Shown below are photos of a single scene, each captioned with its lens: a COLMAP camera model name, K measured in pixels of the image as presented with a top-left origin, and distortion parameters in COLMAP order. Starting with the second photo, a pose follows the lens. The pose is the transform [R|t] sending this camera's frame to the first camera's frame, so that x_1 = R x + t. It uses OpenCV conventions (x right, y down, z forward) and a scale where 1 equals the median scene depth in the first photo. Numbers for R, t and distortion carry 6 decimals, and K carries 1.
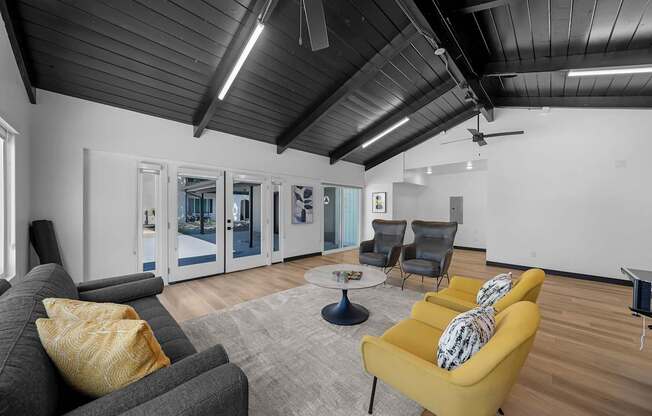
lens RADIAL K [[228.4, 0, 323.3], [0, 228.4, 212.6], [0, 0, 1]] dist [-0.000686, -0.000045]
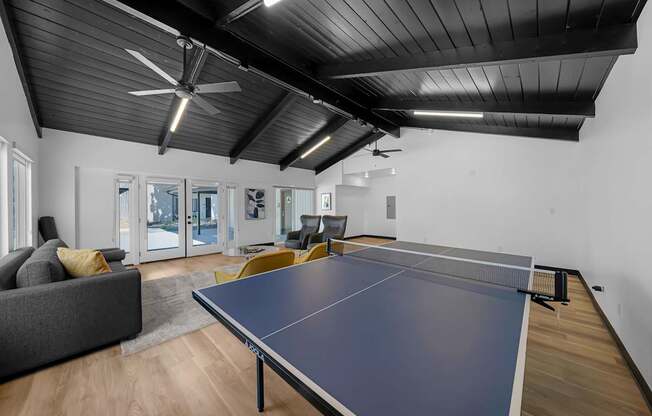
lens RADIAL K [[222.2, 0, 316.3], [0, 222.2, 210.1], [0, 0, 1]] dist [0.001063, 0.000099]
pose [[0.999854, -0.007489, 0.015340, 0.246627], [0.007508, 0.999971, -0.001216, 0.003460], [-0.015330, 0.001331, 0.999882, -0.234808]]
